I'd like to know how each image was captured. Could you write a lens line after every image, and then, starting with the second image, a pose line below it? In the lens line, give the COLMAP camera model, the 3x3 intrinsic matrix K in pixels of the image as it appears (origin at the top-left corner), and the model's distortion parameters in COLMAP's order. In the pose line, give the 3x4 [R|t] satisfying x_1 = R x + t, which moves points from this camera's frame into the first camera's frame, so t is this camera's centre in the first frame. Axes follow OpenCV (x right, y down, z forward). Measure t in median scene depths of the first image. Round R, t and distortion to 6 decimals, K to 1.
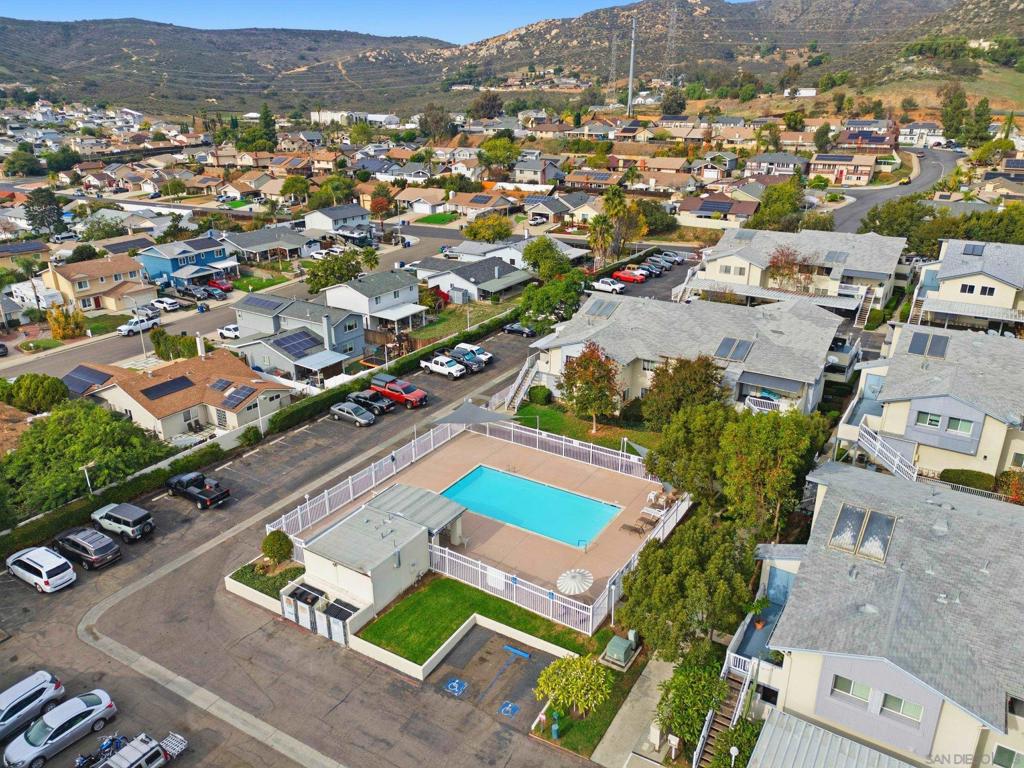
lens RADIAL K [[746.1, 0, 513.3], [0, 746.1, 385.4], [0, 0, 1]] dist [0.061905, -0.040986]
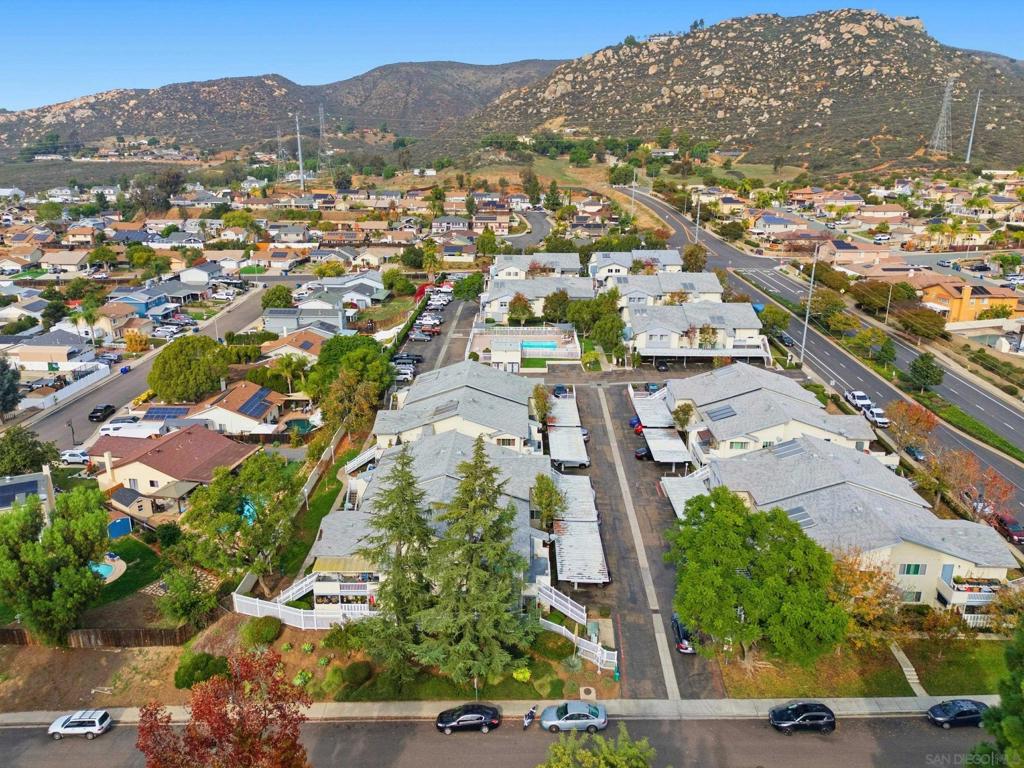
lens RADIAL K [[746.1, 0, 517.9], [0, 746.1, 388.2], [0, 0, 1]] dist [0.061905, -0.040986]
pose [[0.851481, -0.151850, 0.501918, -0.194032], [0.188719, 0.981759, -0.023133, 0.051603], [-0.489250, 0.114419, 0.864606, -0.184609]]
